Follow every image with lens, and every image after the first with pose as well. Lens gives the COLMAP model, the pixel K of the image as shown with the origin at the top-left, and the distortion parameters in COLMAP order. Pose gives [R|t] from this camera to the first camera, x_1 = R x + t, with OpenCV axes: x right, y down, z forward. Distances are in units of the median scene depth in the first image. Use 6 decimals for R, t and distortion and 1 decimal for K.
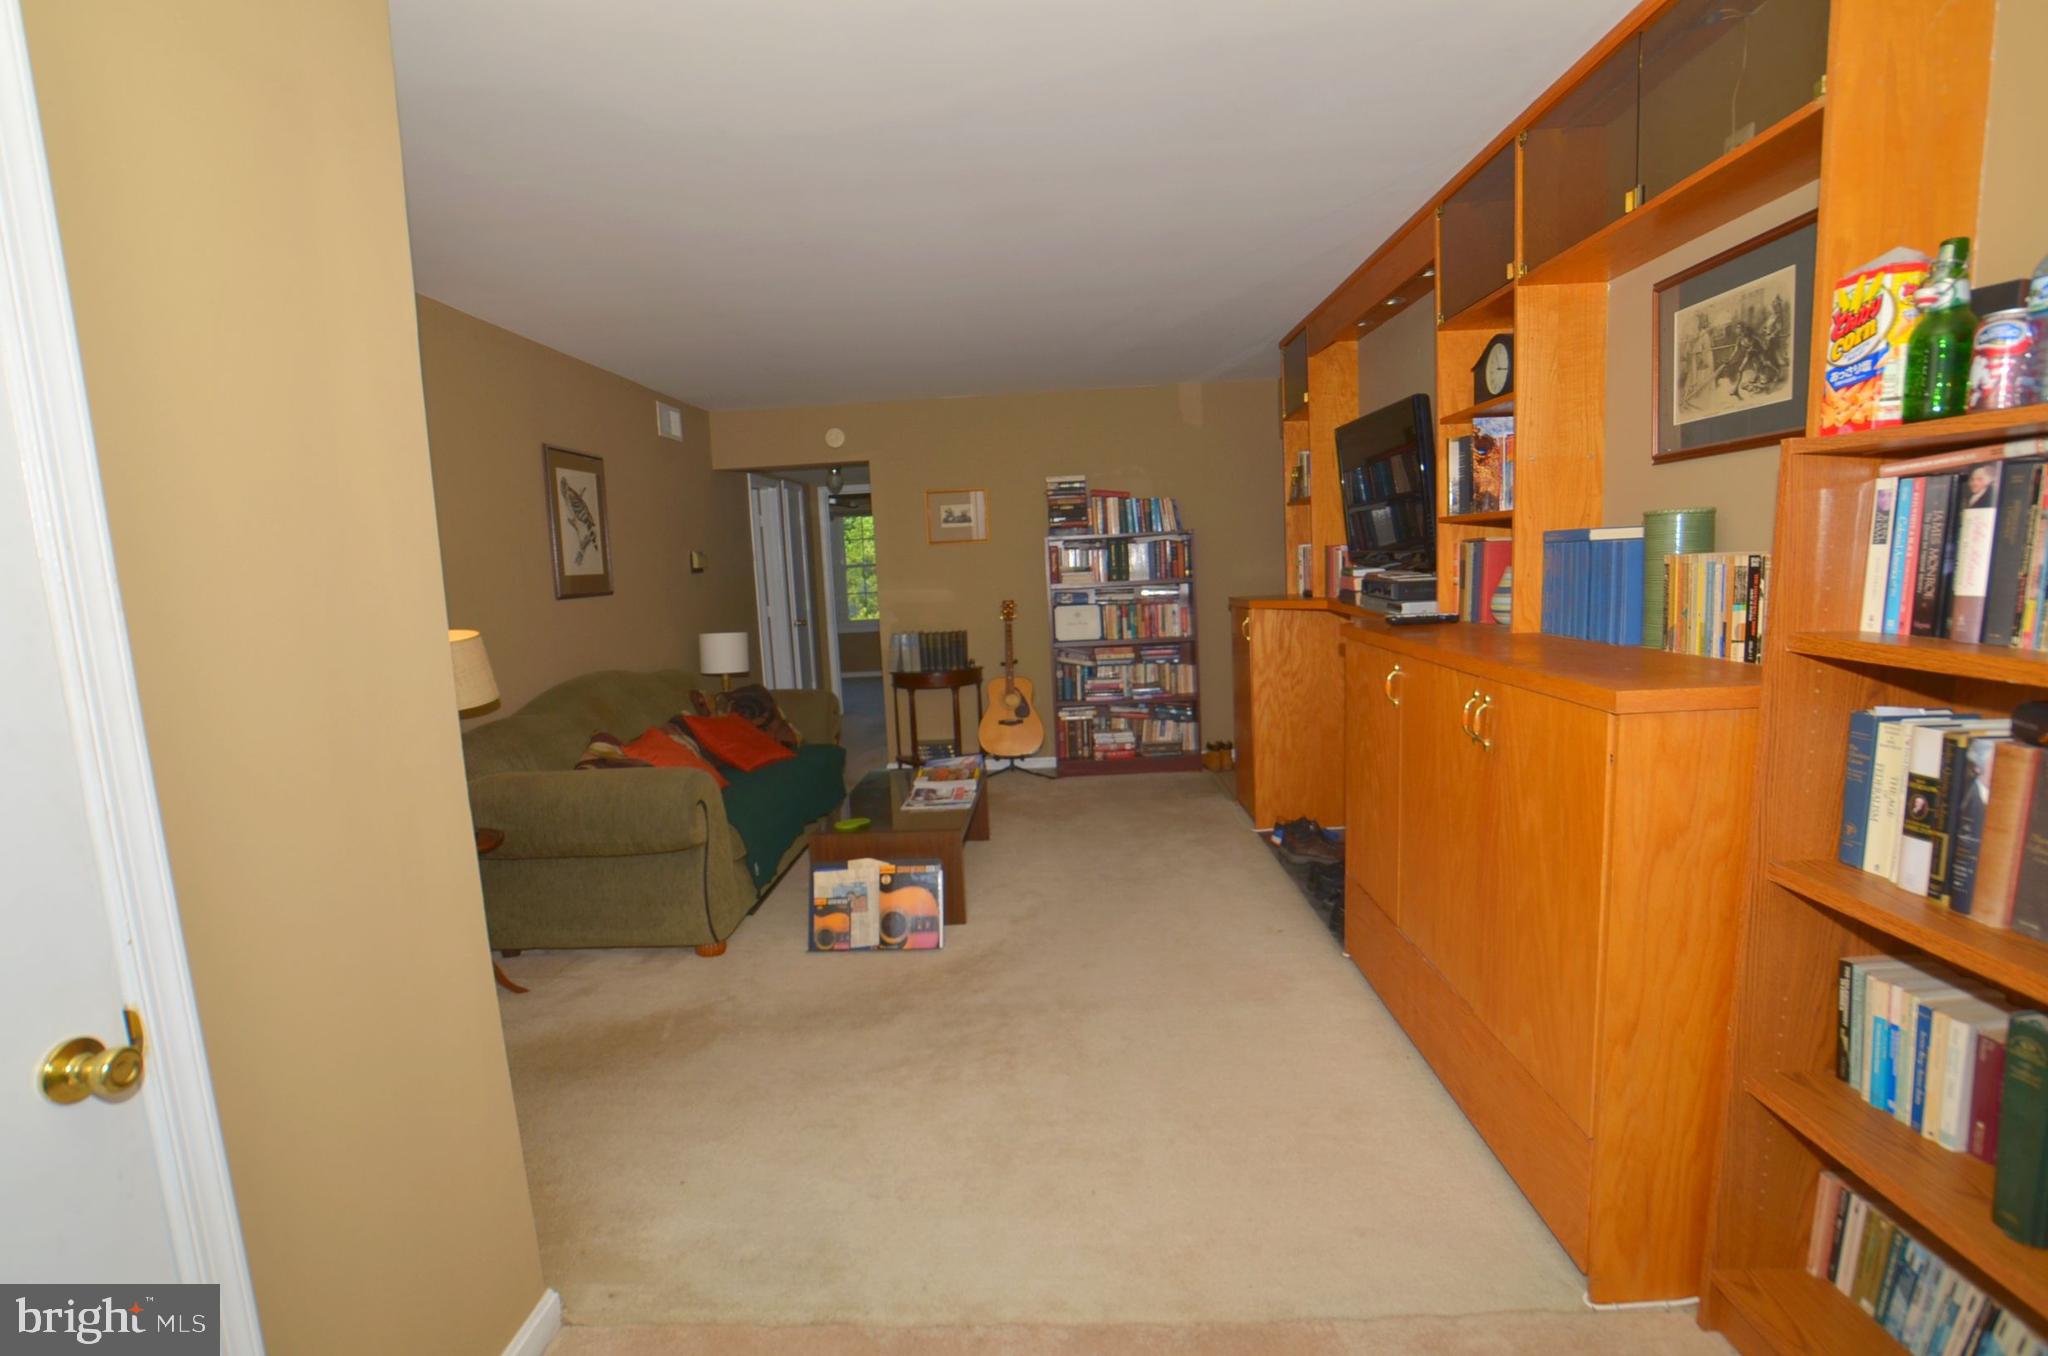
lens RADIAL K [[969.7, 0, 1014.3], [0, 969.7, 712.5], [0, 0, 1]] dist [-0.076502, 0.022540]
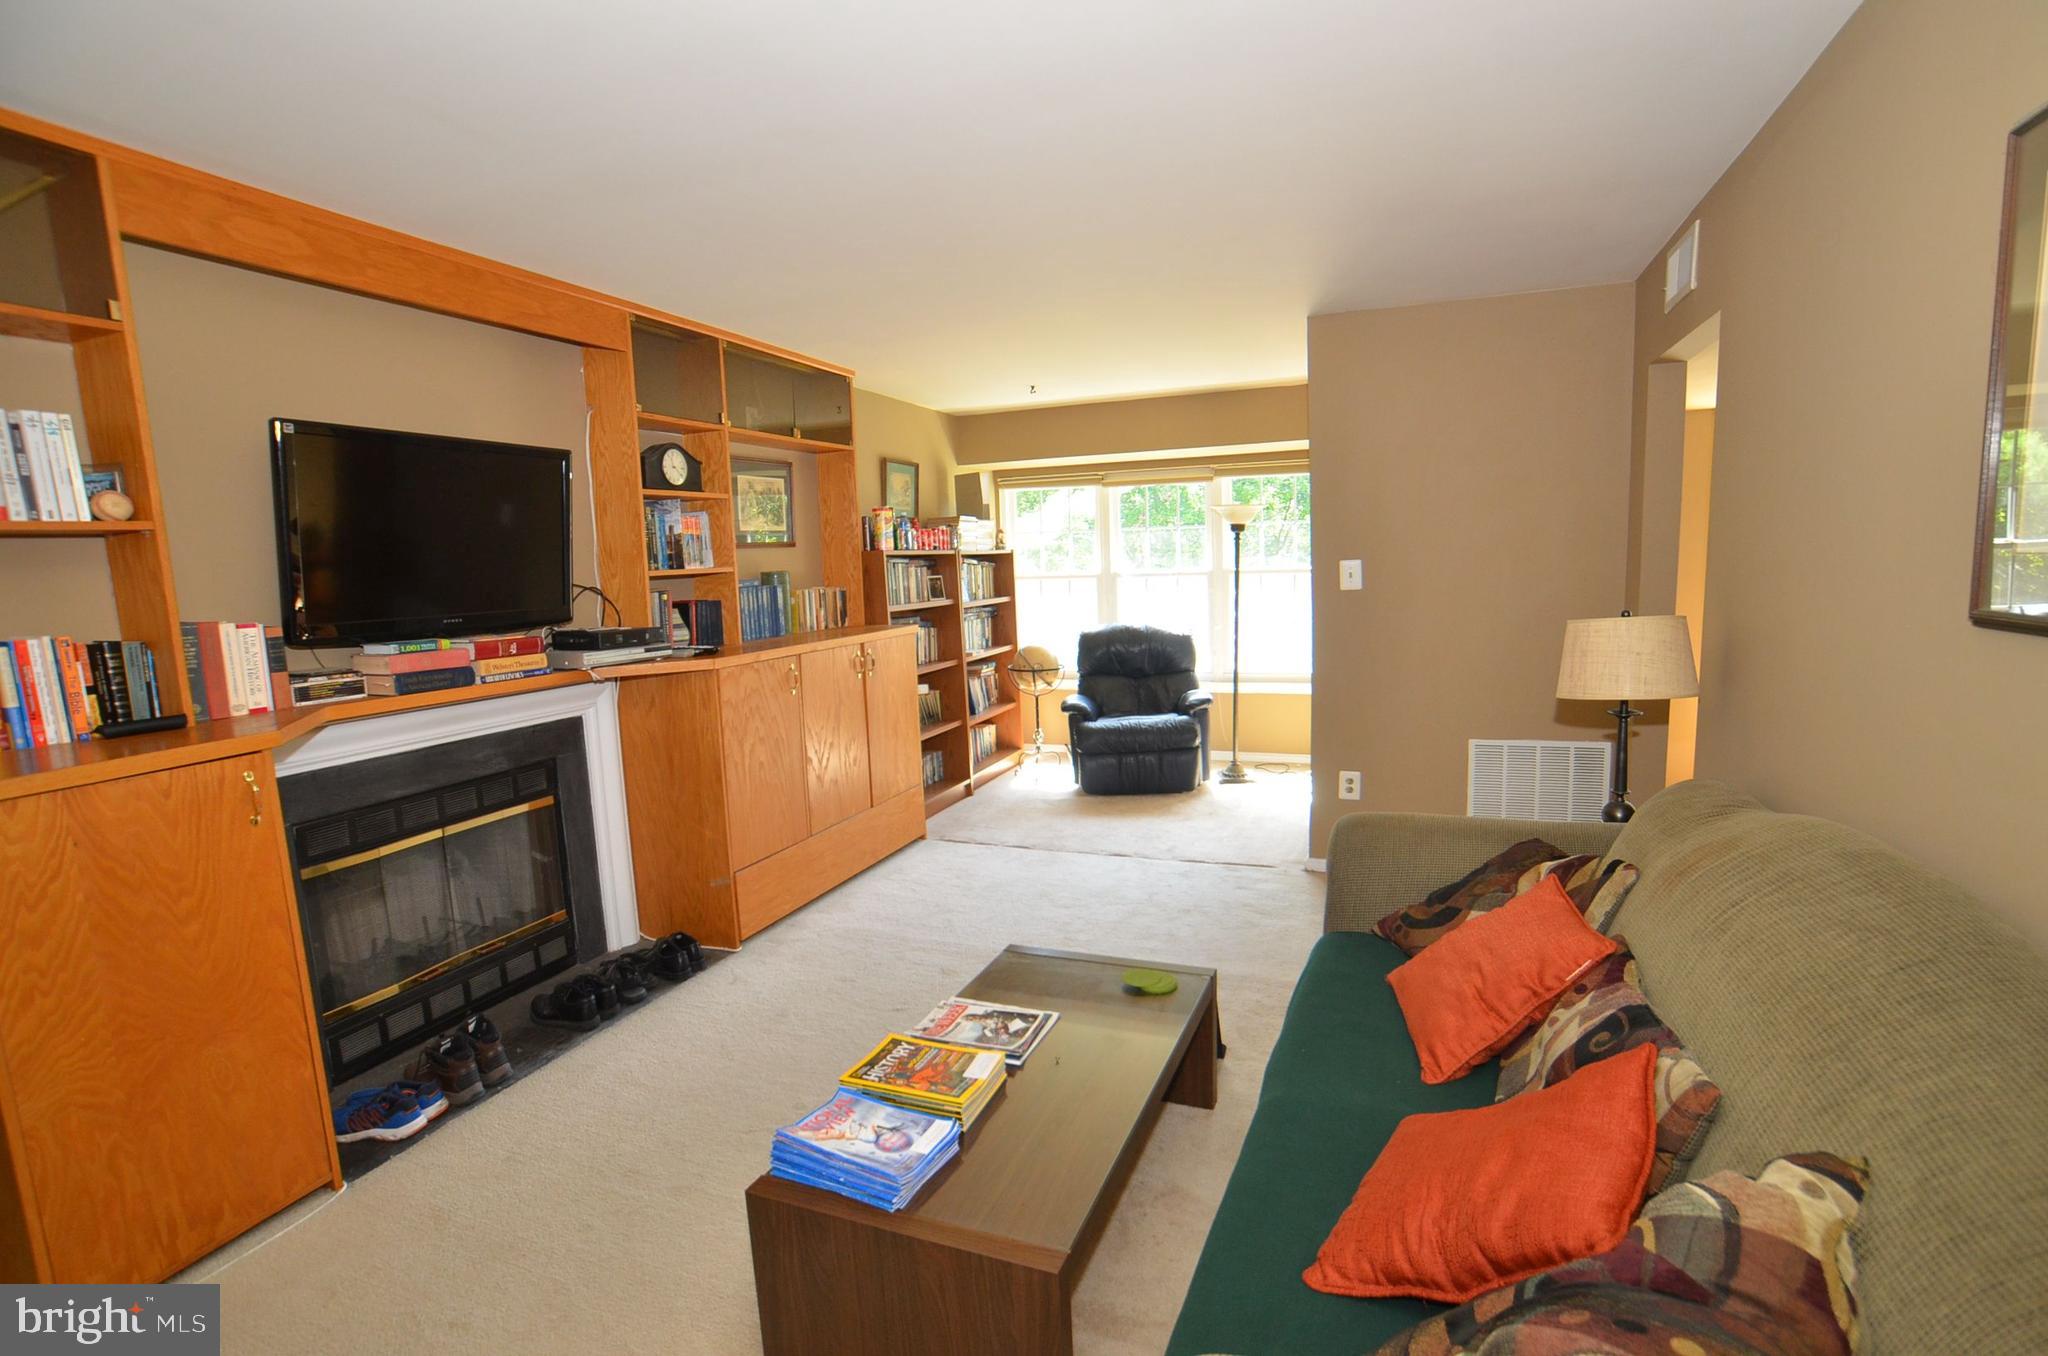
lens RADIAL K [[972.9, 0, 1035.9], [0, 972.9, 706.7], [0, 0, 1]] dist [-0.065173, 0.019769]
pose [[-0.942111, 0.028827, 0.334059, -0.564806], [0.128977, 0.950796, 0.281694, -0.445062], [-0.309502, 0.308473, -0.899474, 2.749421]]
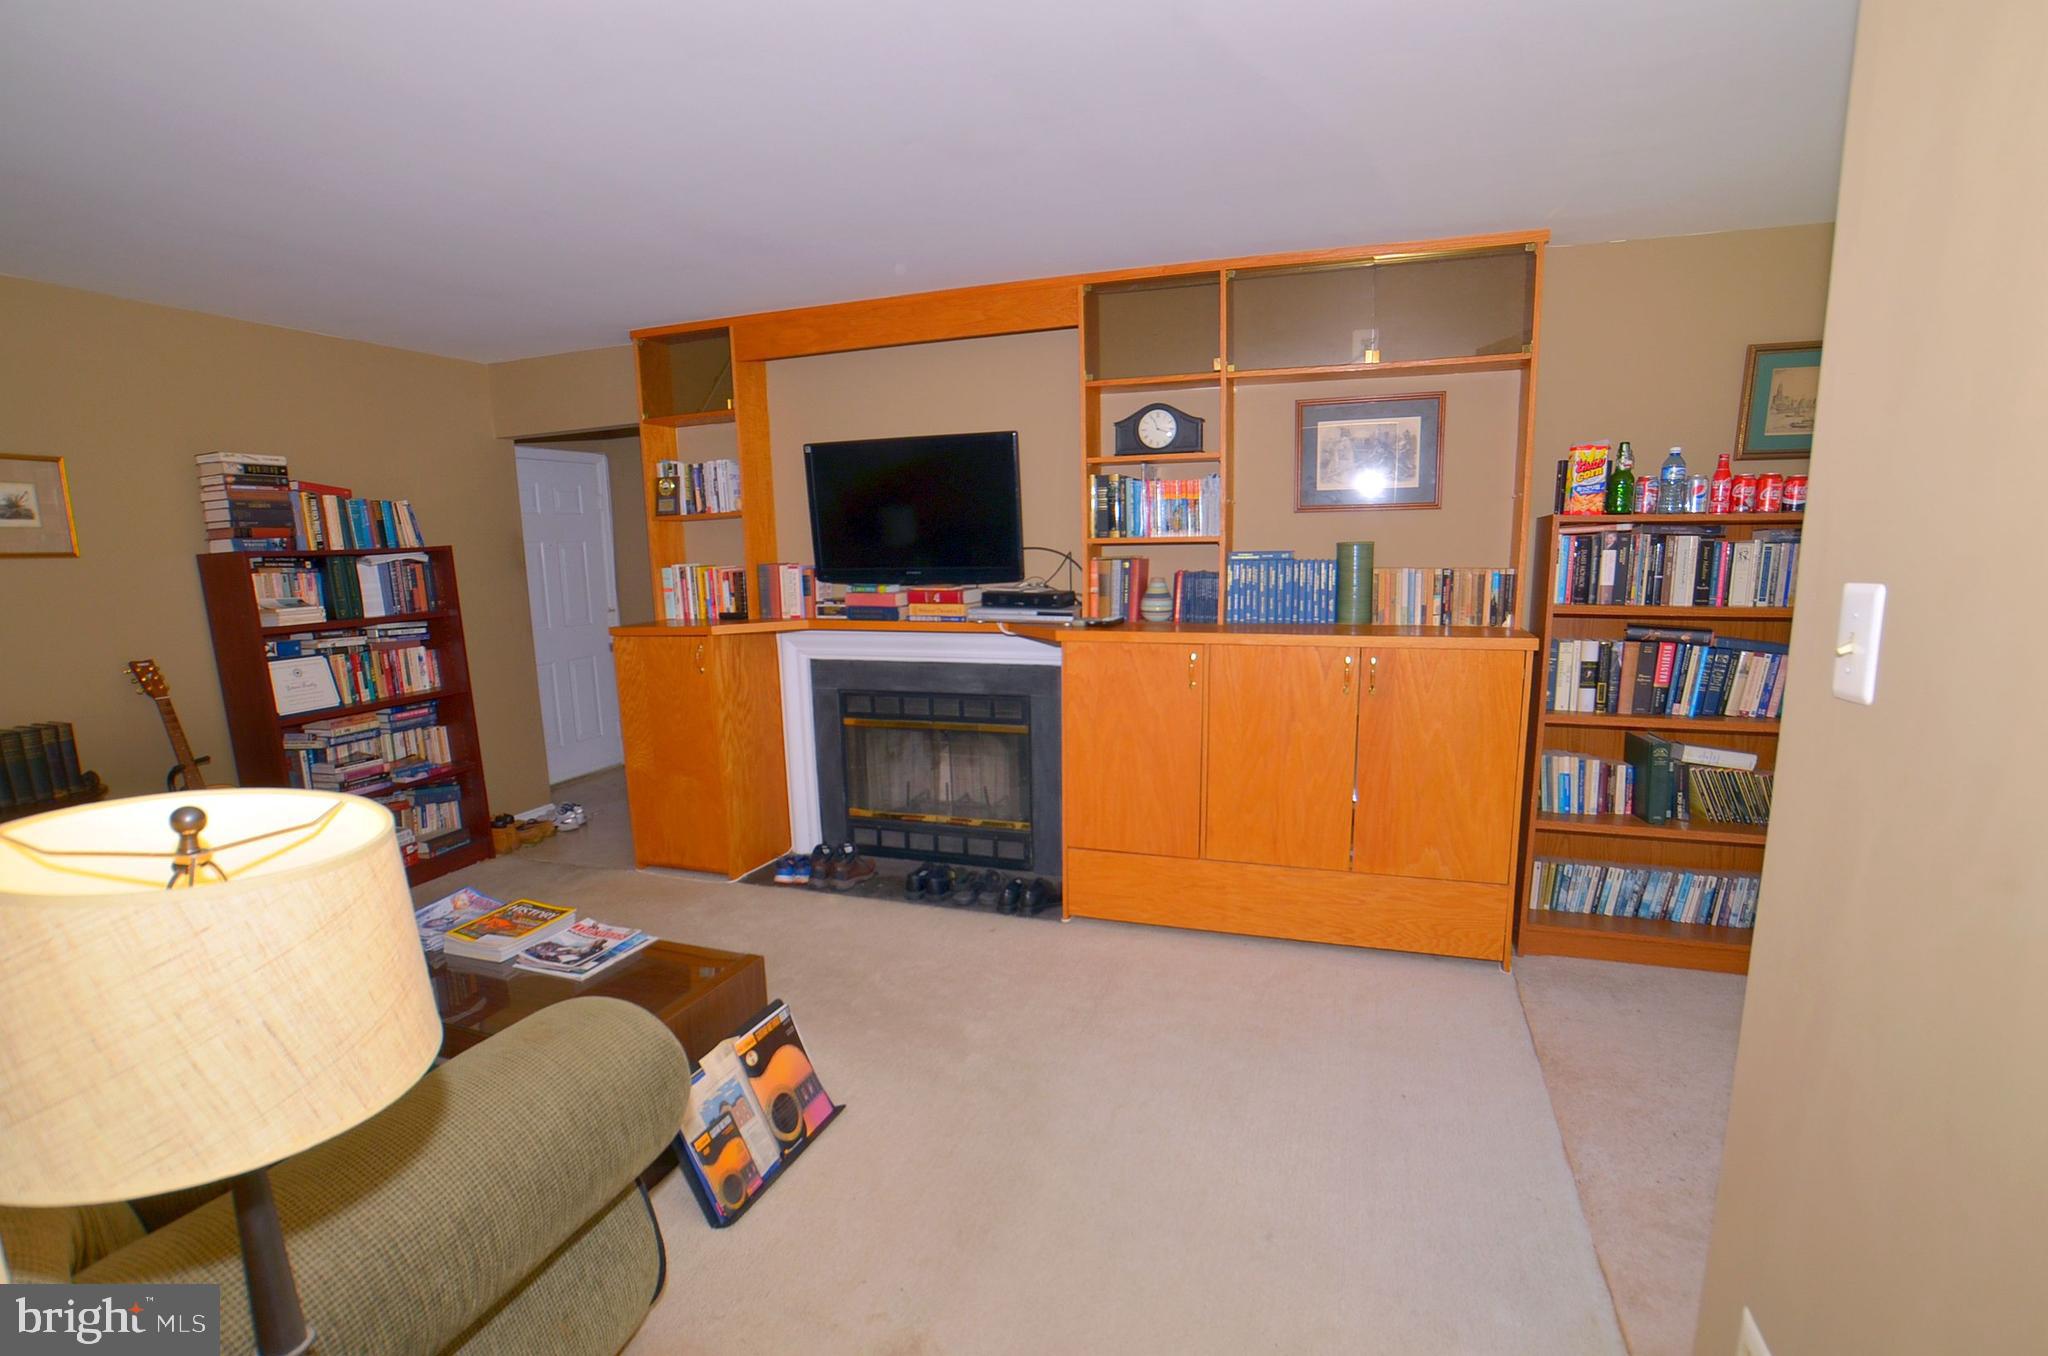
lens RADIAL K [[961.9, 0, 1024.1], [0, 961.9, 729.4], [0, 0, 1]] dist [-0.080093, 0.020002]
pose [[0.305412, -0.135338, 0.942553, -1.071740], [0.154466, 0.983779, 0.091207, -0.124667], [-0.939608, 0.117737, 0.321363, 0.984010]]
